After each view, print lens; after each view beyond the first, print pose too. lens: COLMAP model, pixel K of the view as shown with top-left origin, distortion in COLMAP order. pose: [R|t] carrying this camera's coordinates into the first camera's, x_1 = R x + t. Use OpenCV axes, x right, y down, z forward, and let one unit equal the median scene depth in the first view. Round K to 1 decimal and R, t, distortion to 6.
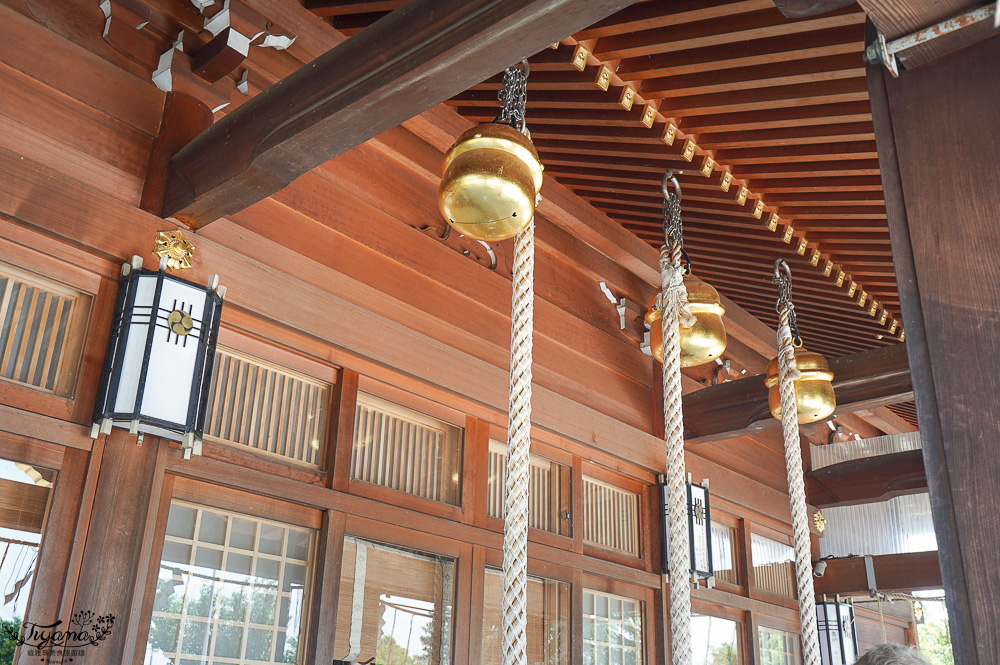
lens RADIAL K [[952.5, 0, 501.6], [0, 952.5, 330.7], [0, 0, 1]] dist [-0.004195, 0.000000]
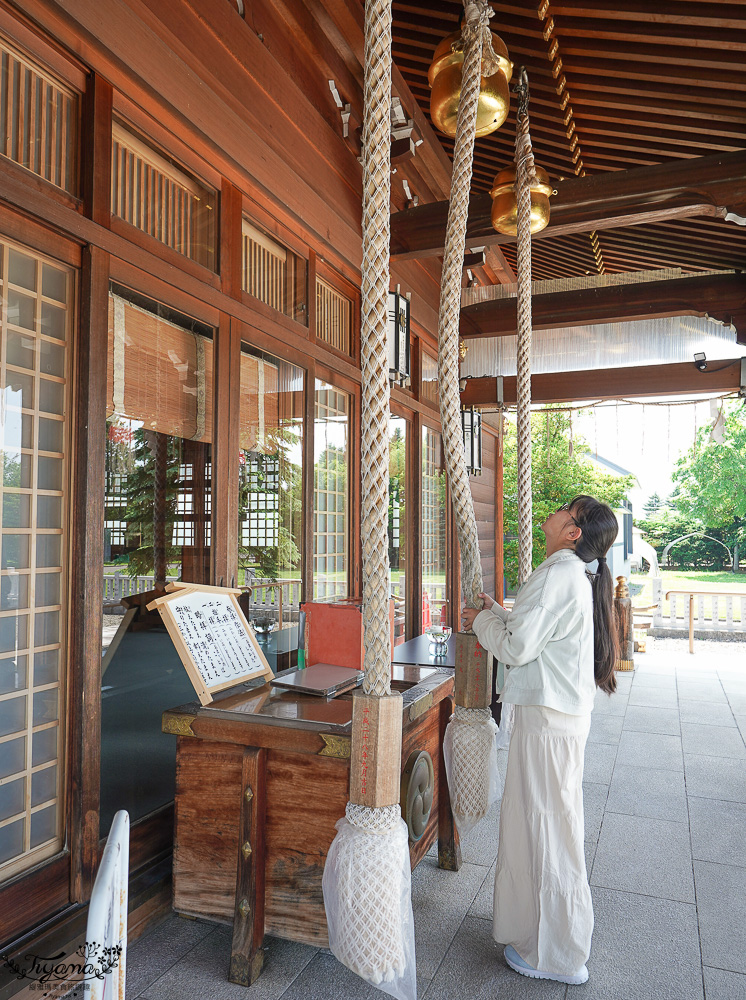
lens RADIAL K [[712.1, 0, 374.4], [0, 712.1, 506.5], [0, 0, 1]] dist [-0.009588, 0.003492]
pose [[0.947697, -0.009842, 0.319019, -0.112618], [-0.107858, 0.930847, 0.349127, 0.121092], [-0.300394, -0.365276, 0.881100, 0.213342]]
